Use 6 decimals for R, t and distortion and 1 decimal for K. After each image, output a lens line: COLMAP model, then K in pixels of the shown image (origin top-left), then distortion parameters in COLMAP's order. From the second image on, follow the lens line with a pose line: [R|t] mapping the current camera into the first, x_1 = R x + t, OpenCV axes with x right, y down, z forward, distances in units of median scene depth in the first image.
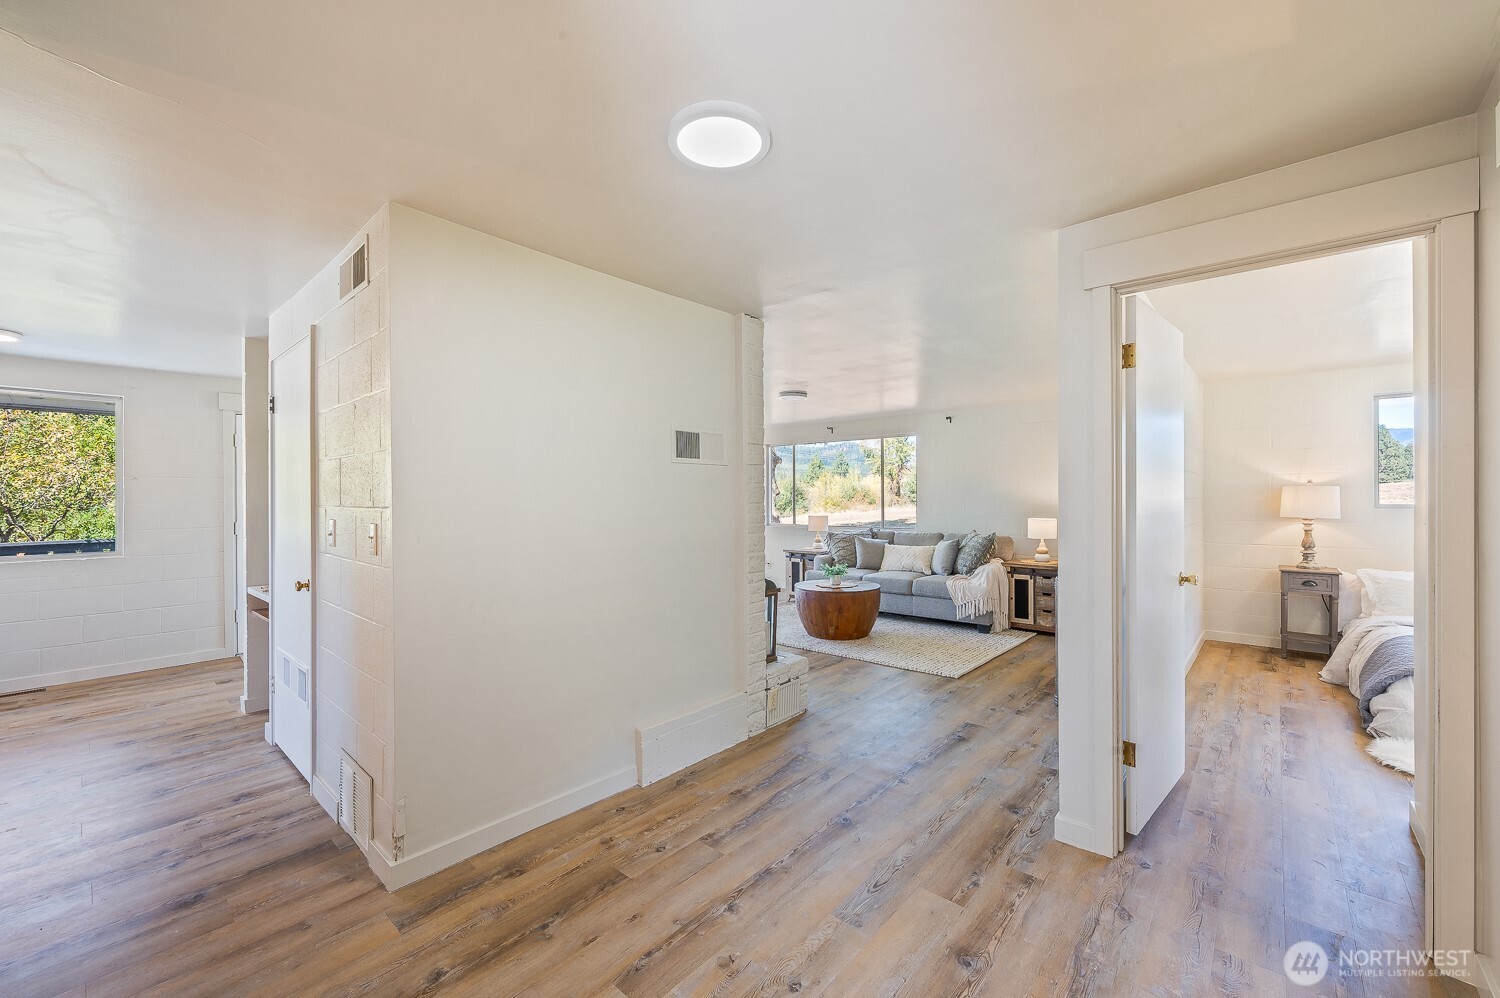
lens RADIAL K [[592.4, 0, 759.8], [0, 592.4, 490.9], [0, 0, 1]] dist [-0.003782, -0.000340]
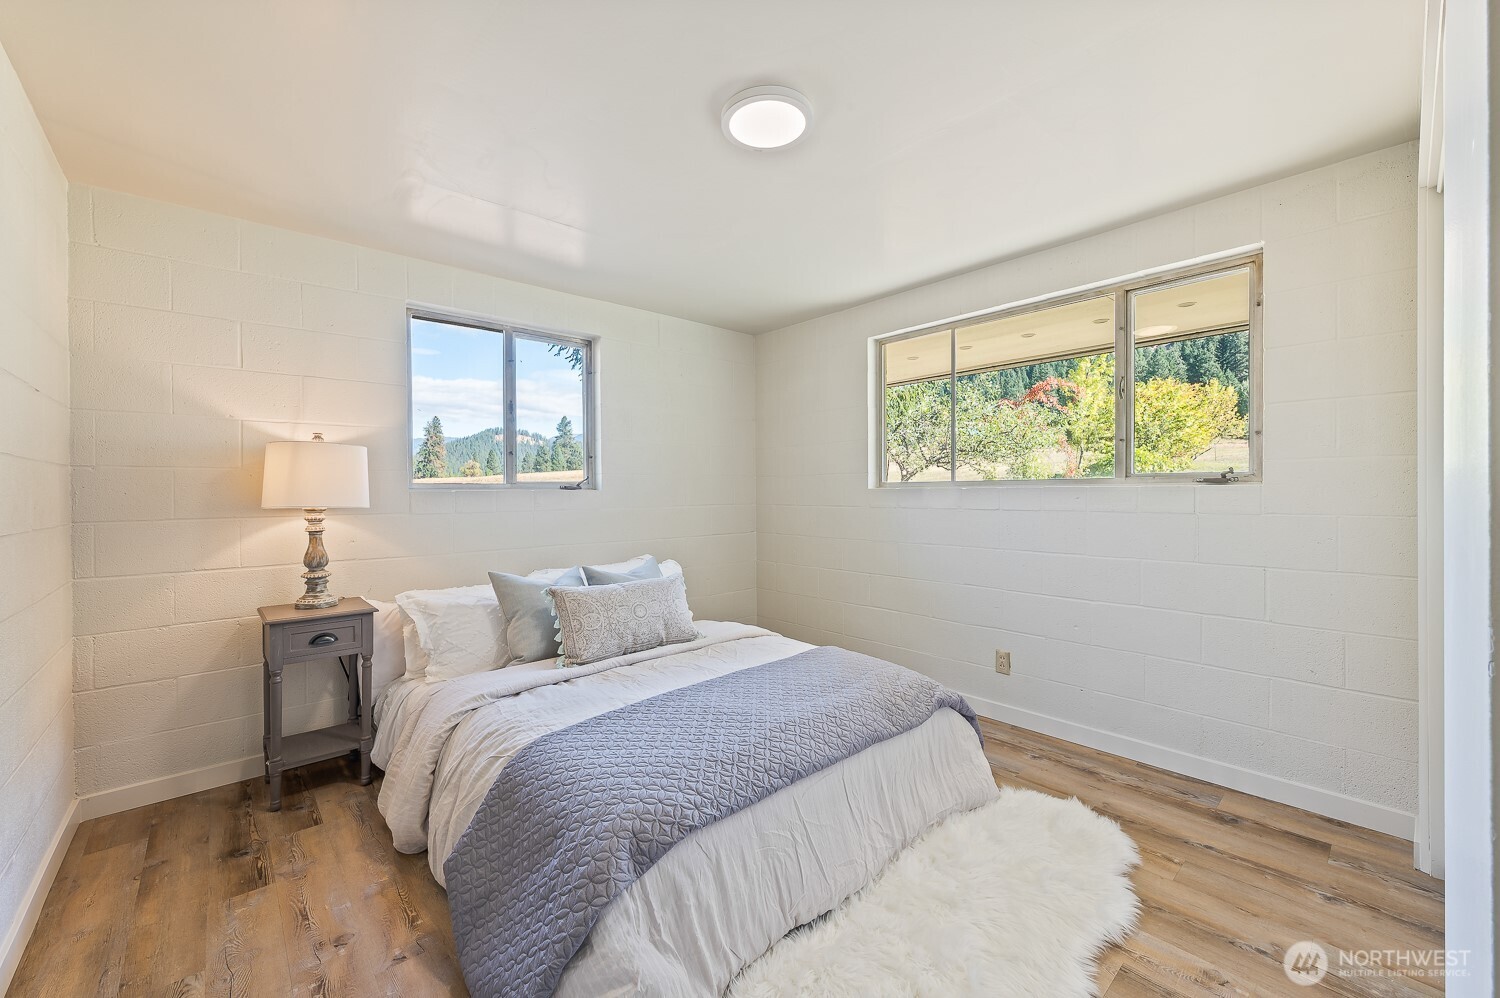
lens RADIAL K [[592.4, 0, 759.9], [0, 592.4, 487.7], [0, 0, 1]] dist [-0.003782, -0.000340]
pose [[0.108061, -0.003542, 0.994138, 0.462722], [0.003317, 0.999989, 0.003202, 0.028058], [-0.994139, 0.002952, 0.108072, 0.563026]]
